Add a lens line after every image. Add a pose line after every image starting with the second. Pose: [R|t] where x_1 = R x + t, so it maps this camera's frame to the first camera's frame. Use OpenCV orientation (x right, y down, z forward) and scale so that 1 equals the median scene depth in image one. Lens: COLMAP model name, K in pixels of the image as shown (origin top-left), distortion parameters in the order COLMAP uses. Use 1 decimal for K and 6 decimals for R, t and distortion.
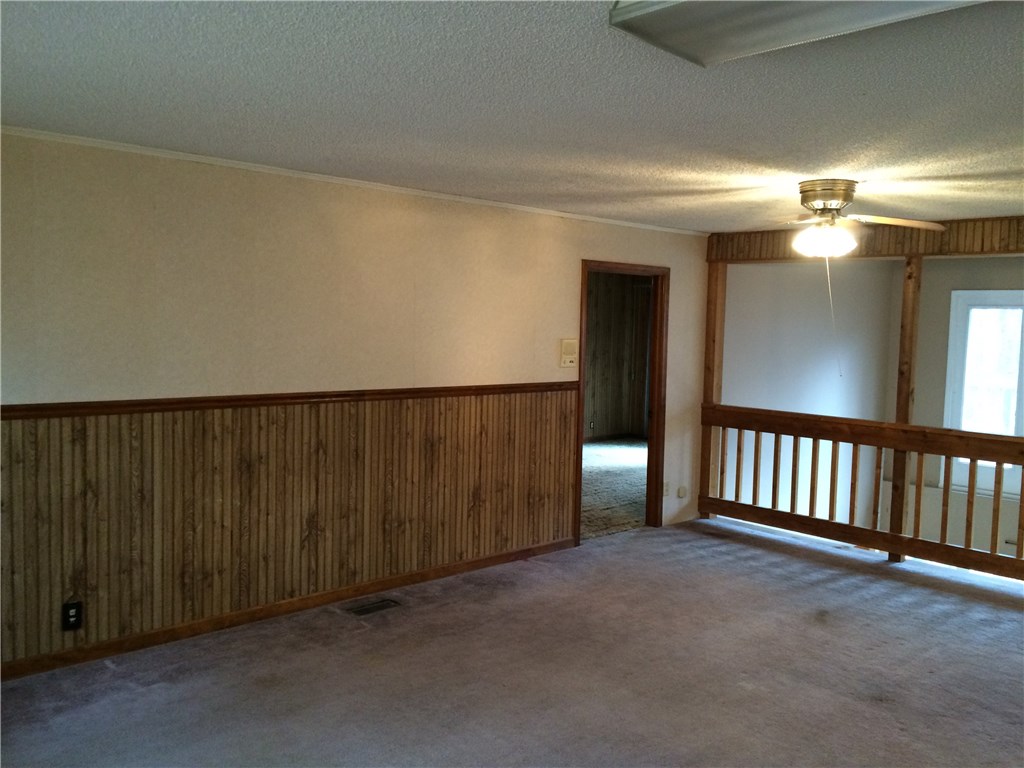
lens RADIAL K [[863.8, 0, 466.4], [0, 863.8, 385.2], [0, 0, 1]] dist [-0.001133, -0.009222]
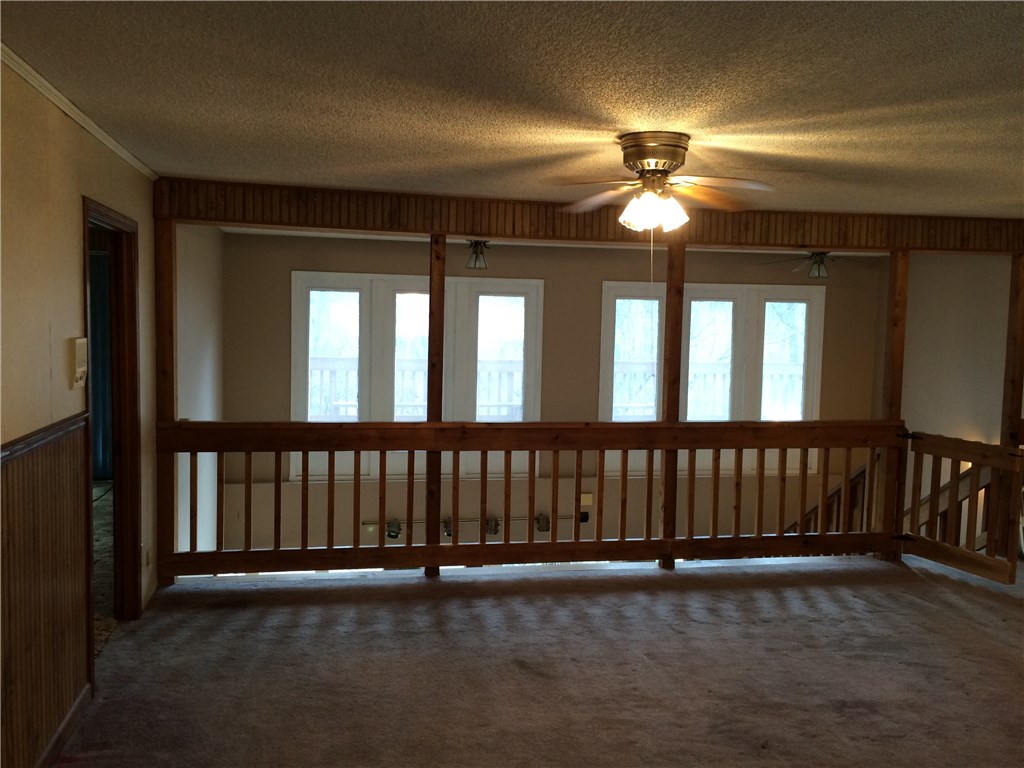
lens RADIAL K [[870.1, 0, 512.0], [0, 870.1, 384.0], [0, 0, 1]] dist [0.015804, -0.001898]
pose [[0.479292, -0.075016, 0.874444, -0.247817], [0.052488, 0.997007, 0.056761, -0.042018], [-0.876085, 0.018693, 0.481795, 0.503156]]
